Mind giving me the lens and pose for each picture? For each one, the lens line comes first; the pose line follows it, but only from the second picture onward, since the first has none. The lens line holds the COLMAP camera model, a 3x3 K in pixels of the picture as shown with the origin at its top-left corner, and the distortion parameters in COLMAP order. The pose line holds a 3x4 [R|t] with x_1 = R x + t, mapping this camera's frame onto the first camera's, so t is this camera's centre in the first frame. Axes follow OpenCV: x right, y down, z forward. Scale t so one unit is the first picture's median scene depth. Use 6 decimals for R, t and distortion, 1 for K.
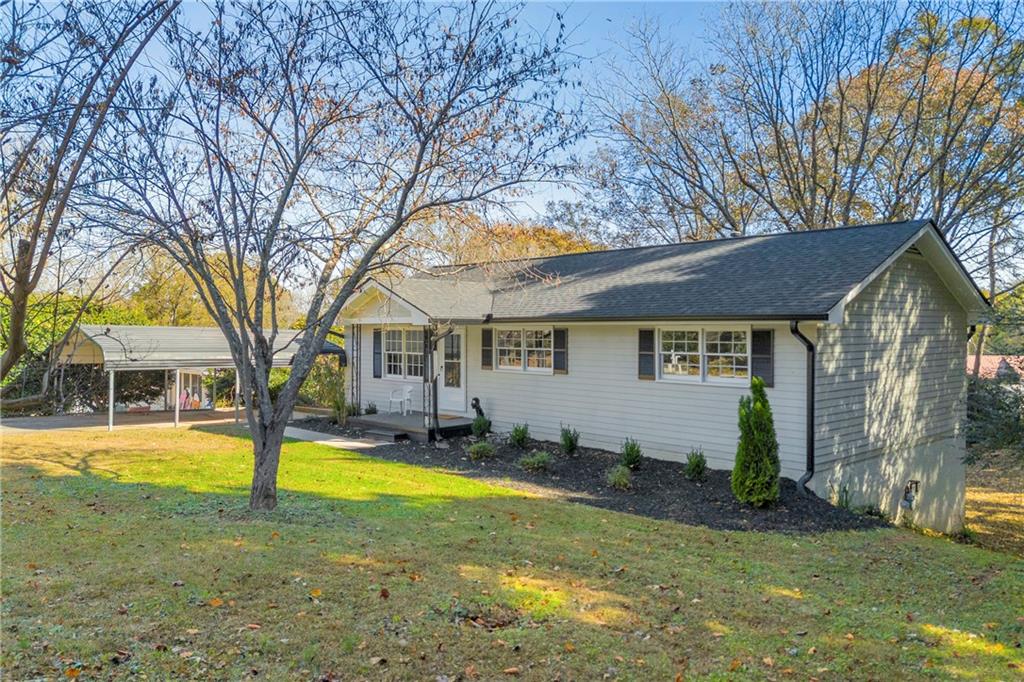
lens RADIAL K [[759.6, 0, 506.0], [0, 759.6, 341.3], [0, 0, 1]] dist [0.010430, -0.012466]
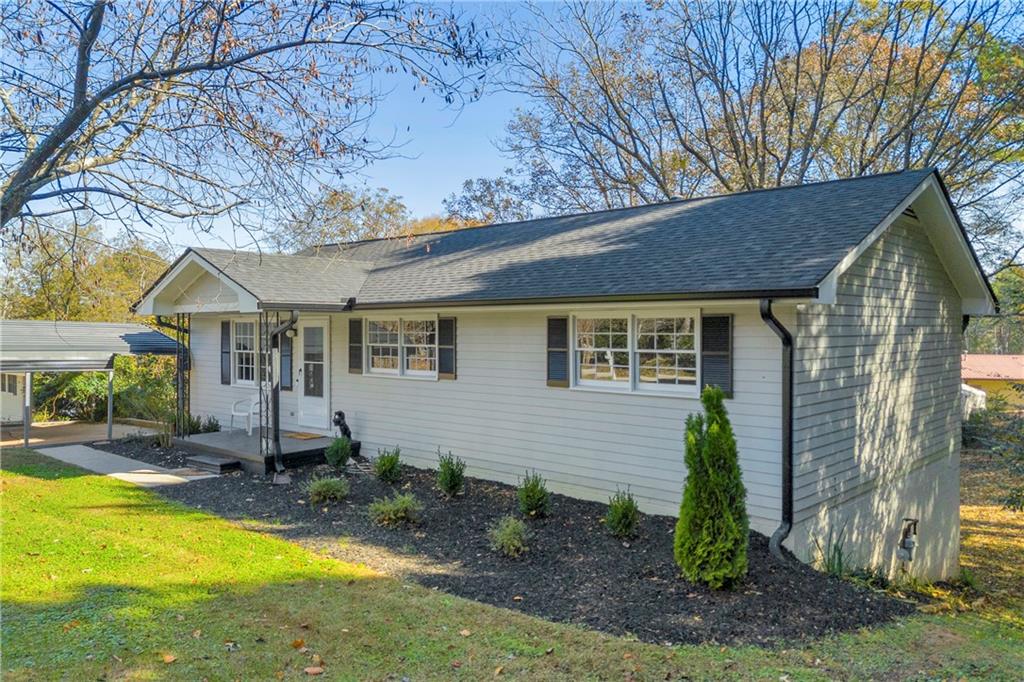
lens RADIAL K [[759.6, 0, 517.8], [0, 759.6, 340.1], [0, 0, 1]] dist [0.010430, -0.012466]
pose [[0.995810, -0.001860, 0.091429, 0.080702], [0.002083, 0.999995, -0.002344, 0.007544], [-0.091424, 0.002524, 0.995809, 0.283046]]
